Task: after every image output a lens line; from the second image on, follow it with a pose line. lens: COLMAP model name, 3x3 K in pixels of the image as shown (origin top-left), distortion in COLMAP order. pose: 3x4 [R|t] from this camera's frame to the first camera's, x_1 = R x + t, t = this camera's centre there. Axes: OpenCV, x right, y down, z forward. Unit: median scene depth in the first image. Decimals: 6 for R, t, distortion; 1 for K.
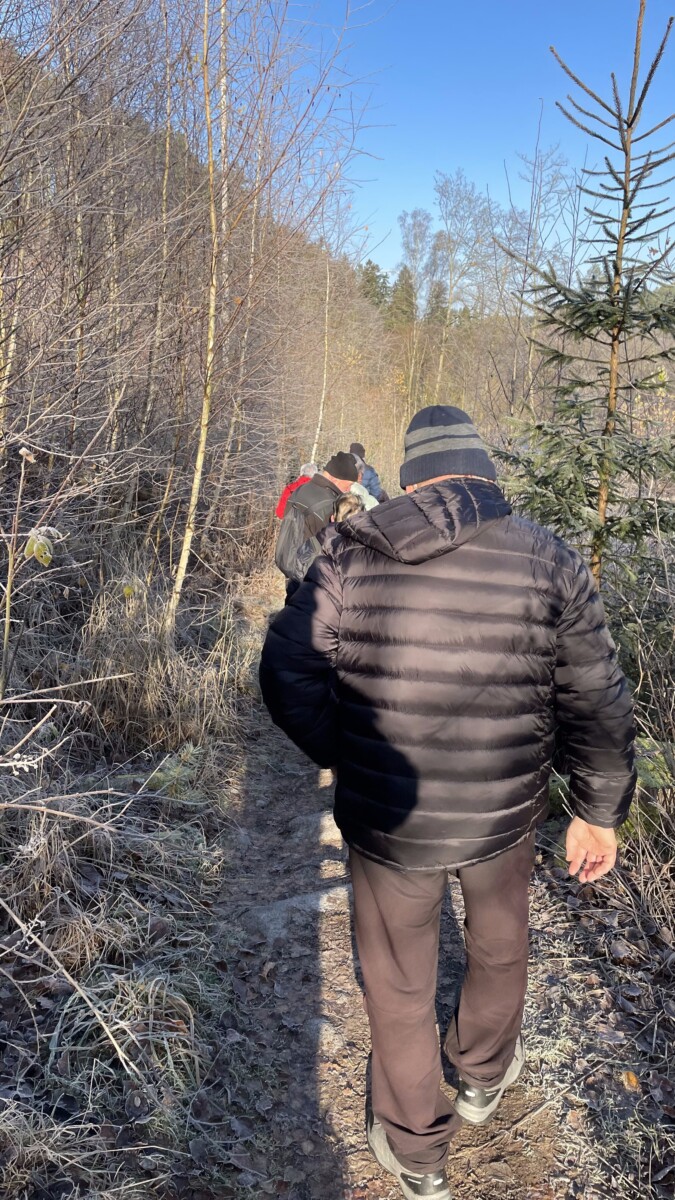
lens RADIAL K [[908.4, 0, 337.5], [0, 908.4, 600.0], [0, 0, 1]] dist [0.068730, -0.133549]
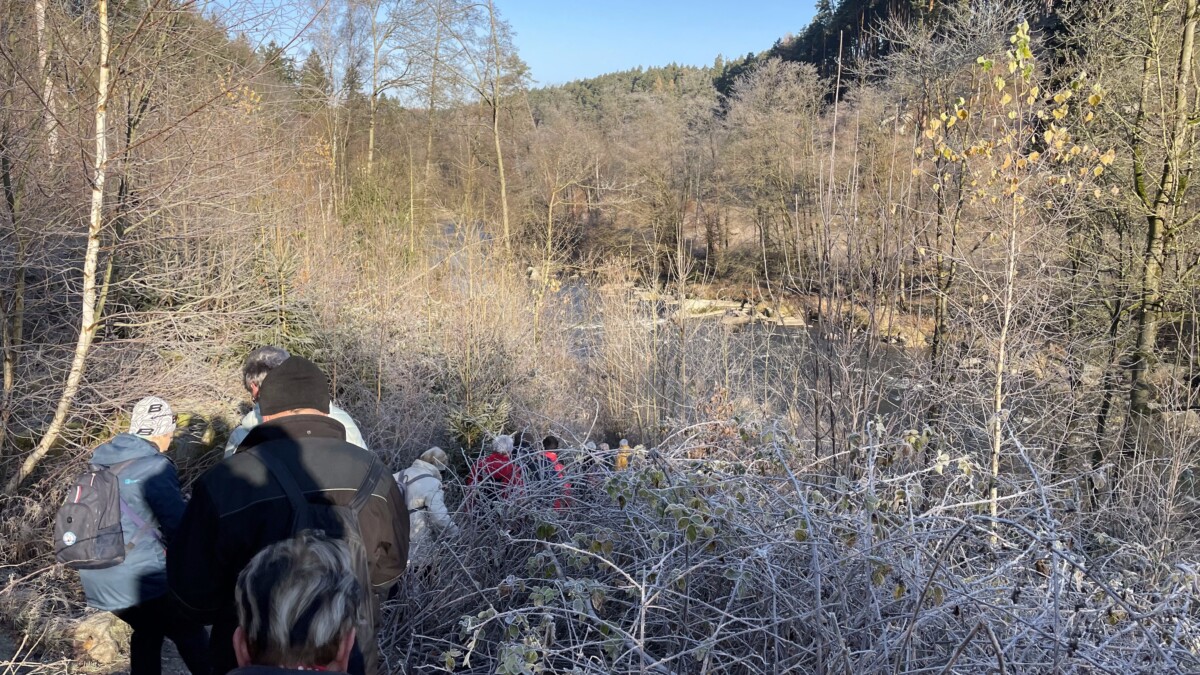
lens RADIAL K [[908.4, 0, 600.0], [0, 908.4, 337.5], [0, 0, 1]] dist [0.068730, -0.133549]
pose [[0.935114, -0.074687, 0.346386, 0.006004], [0.094066, 0.994784, -0.039452, -0.024154], [-0.341633, 0.069476, 0.937262, 0.141895]]
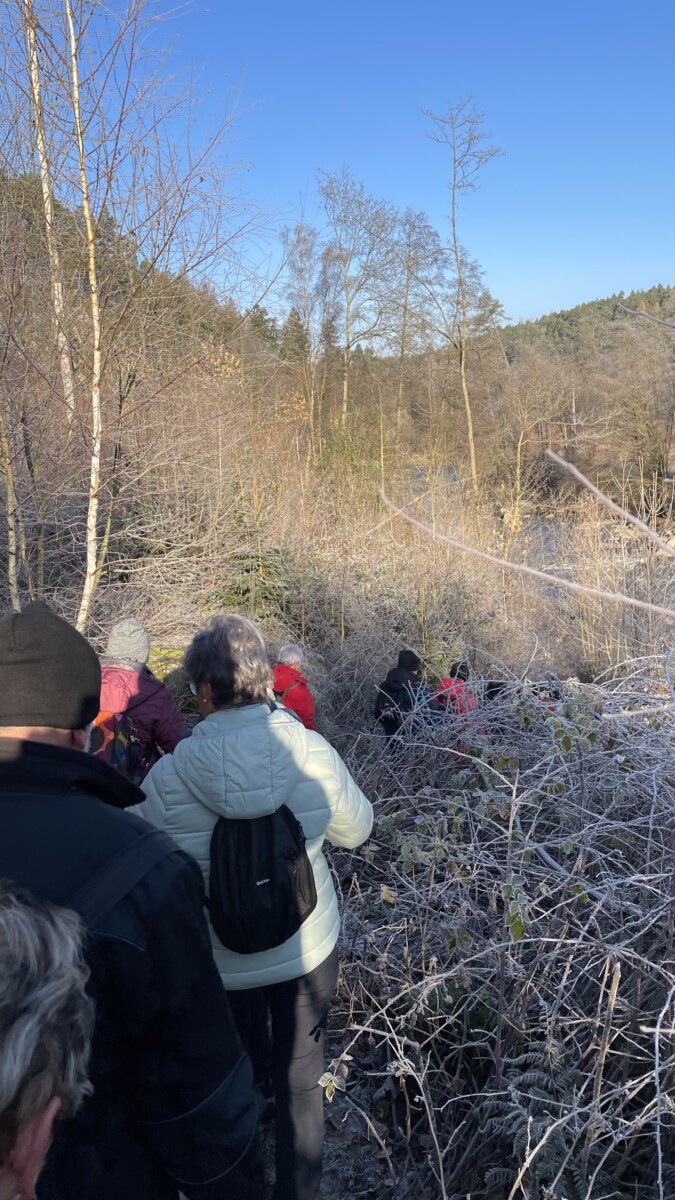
lens RADIAL K [[908.4, 0, 337.5], [0, 908.4, 600.0], [0, 0, 1]] dist [0.068730, -0.133549]
pose [[0.991483, -0.093049, 0.091117, 0.008386], [0.097340, 0.994285, -0.043831, -0.022964], [-0.086518, 0.052327, 0.994875, 0.135985]]
